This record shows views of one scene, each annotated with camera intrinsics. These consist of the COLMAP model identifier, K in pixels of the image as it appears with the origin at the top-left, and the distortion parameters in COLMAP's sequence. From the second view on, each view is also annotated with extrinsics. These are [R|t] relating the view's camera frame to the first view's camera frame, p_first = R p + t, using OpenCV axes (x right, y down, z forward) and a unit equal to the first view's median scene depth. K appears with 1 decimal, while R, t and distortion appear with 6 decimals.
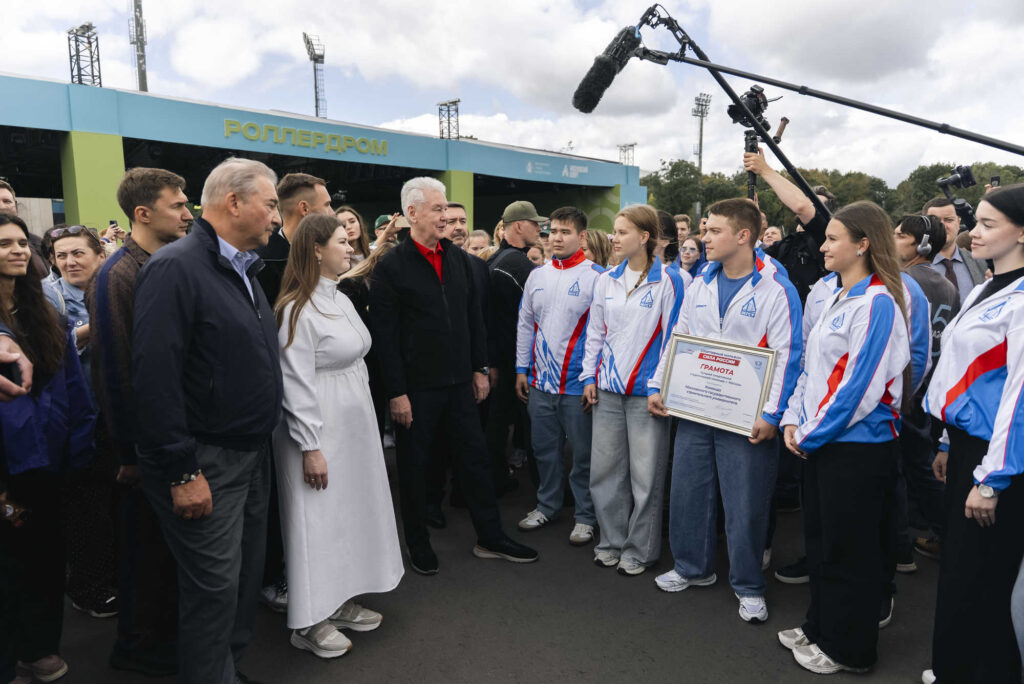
lens RADIAL K [[735.5, 0, 510.1], [0, 735.5, 358.1], [0, 0, 1]] dist [-0.008541, -0.006978]
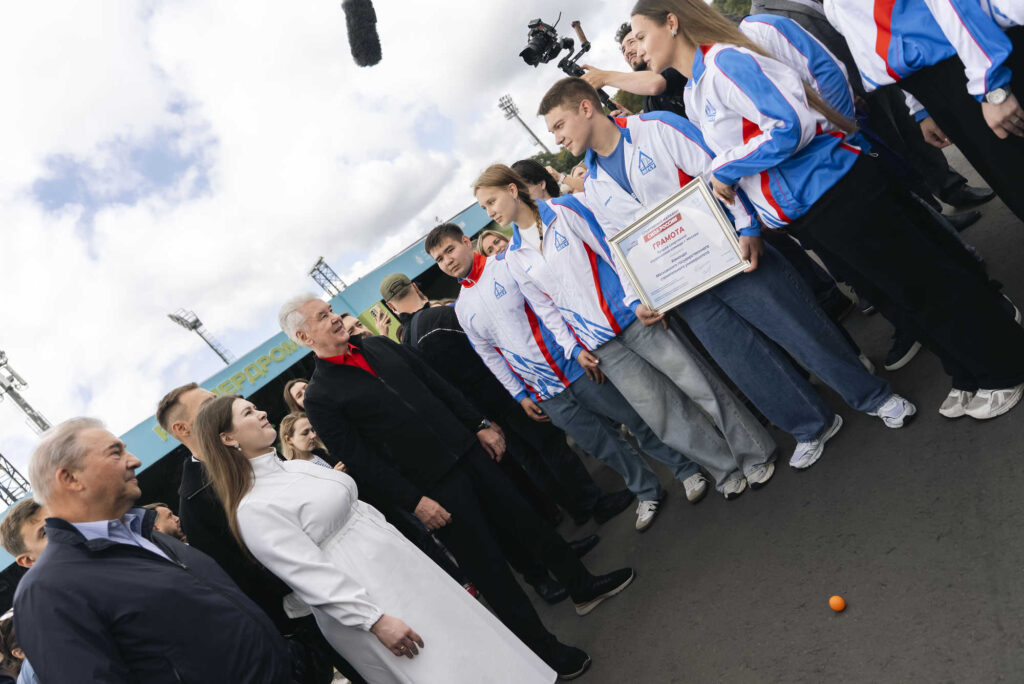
lens RADIAL K [[735.5, 0, 509.6], [0, 735.5, 347.6], [0, 0, 1]] dist [-0.008541, -0.006978]
pose [[0.736410, -0.675851, 0.030422, 0.021362], [0.674721, 0.730401, -0.106137, 0.065445], [0.049513, 0.098687, 0.993886, 0.105823]]
